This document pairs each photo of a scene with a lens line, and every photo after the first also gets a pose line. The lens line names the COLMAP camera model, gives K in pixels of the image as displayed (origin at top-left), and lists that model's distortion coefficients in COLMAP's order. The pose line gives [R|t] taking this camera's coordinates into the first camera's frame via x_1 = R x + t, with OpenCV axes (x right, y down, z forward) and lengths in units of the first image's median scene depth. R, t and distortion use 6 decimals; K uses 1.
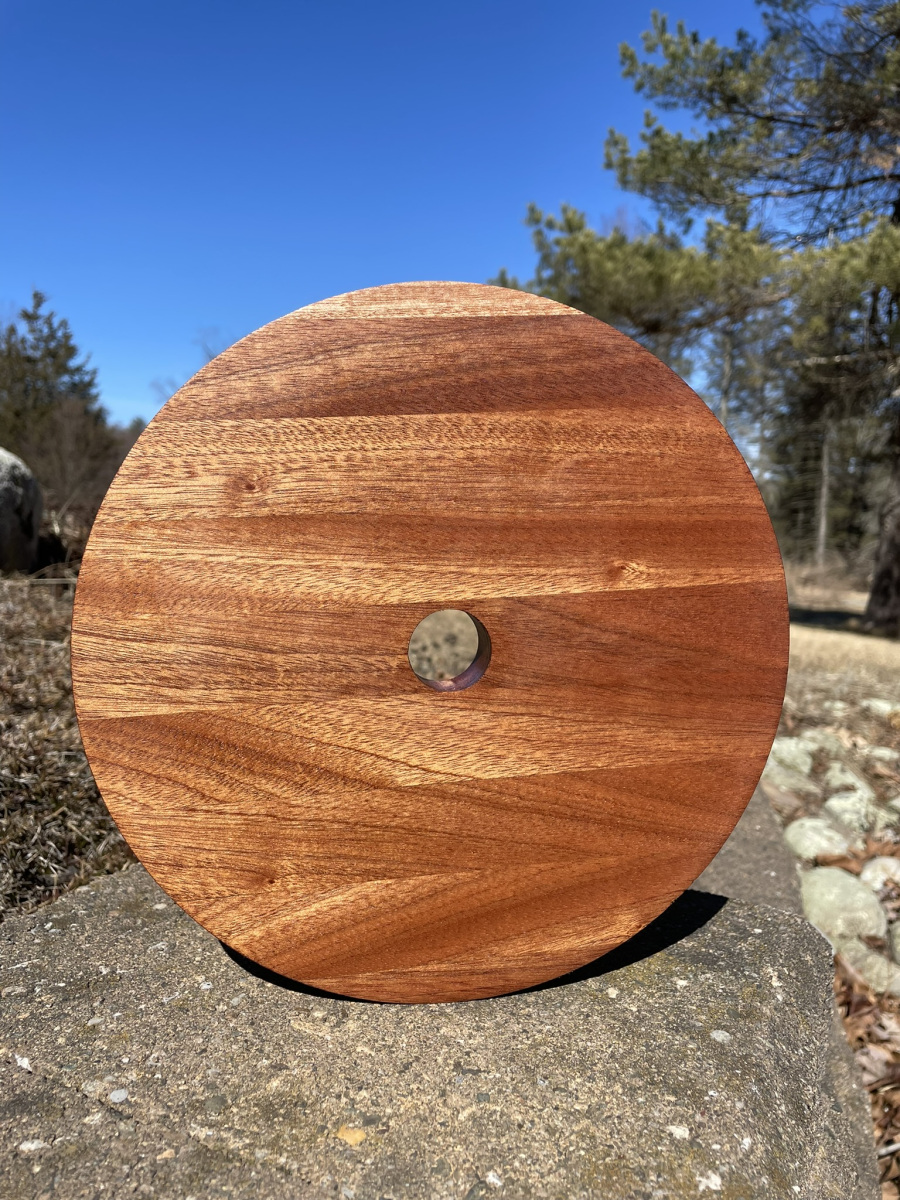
lens RADIAL K [[919.8, 0, 438.8], [0, 919.8, 601.1], [0, 0, 1]] dist [0.062151, -0.100823]
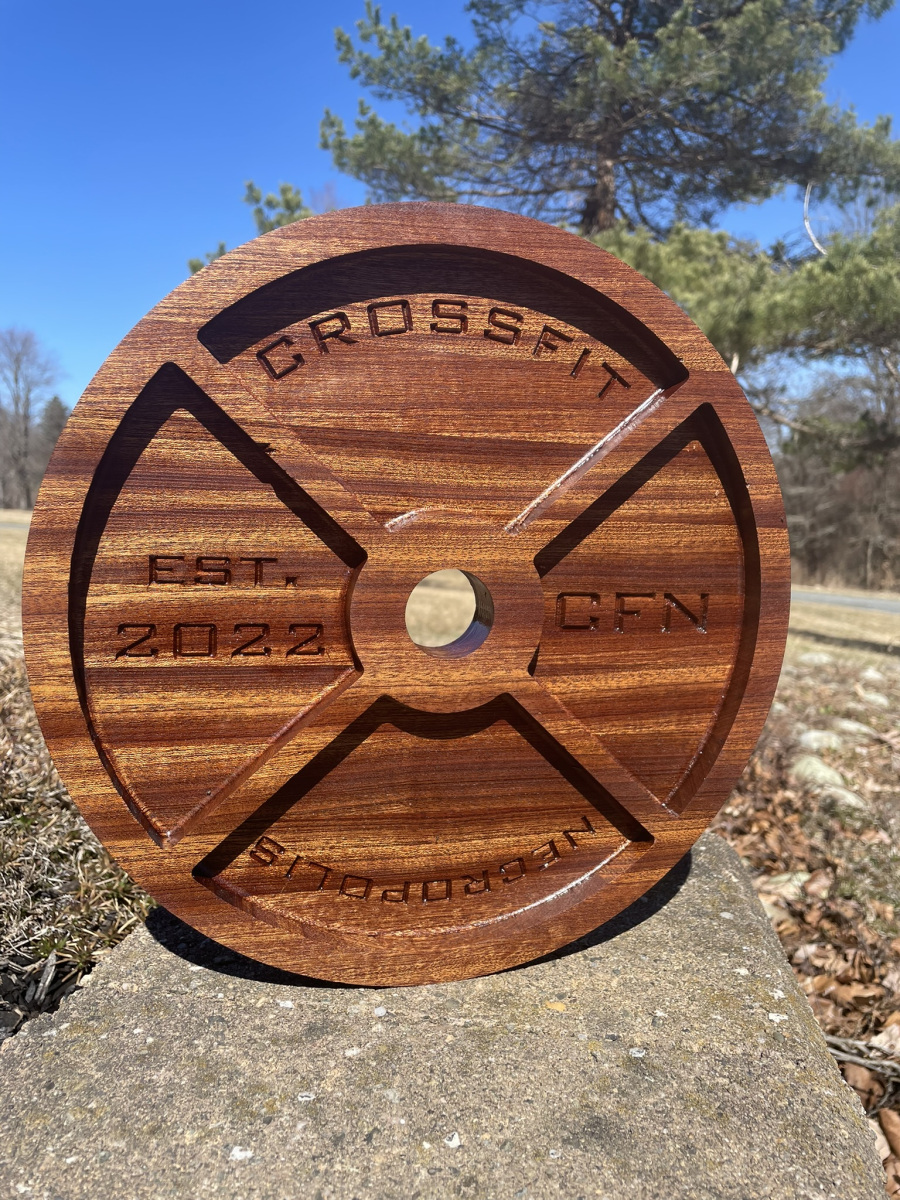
lens RADIAL K [[919.8, 0, 445.8], [0, 919.8, 602.8], [0, 0, 1]] dist [0.062151, -0.100823]
pose [[0.950429, -0.031696, 0.309323, -0.353088], [0.023368, 0.999259, 0.030592, -0.054756], [-0.310064, -0.021847, 0.950465, -0.162833]]
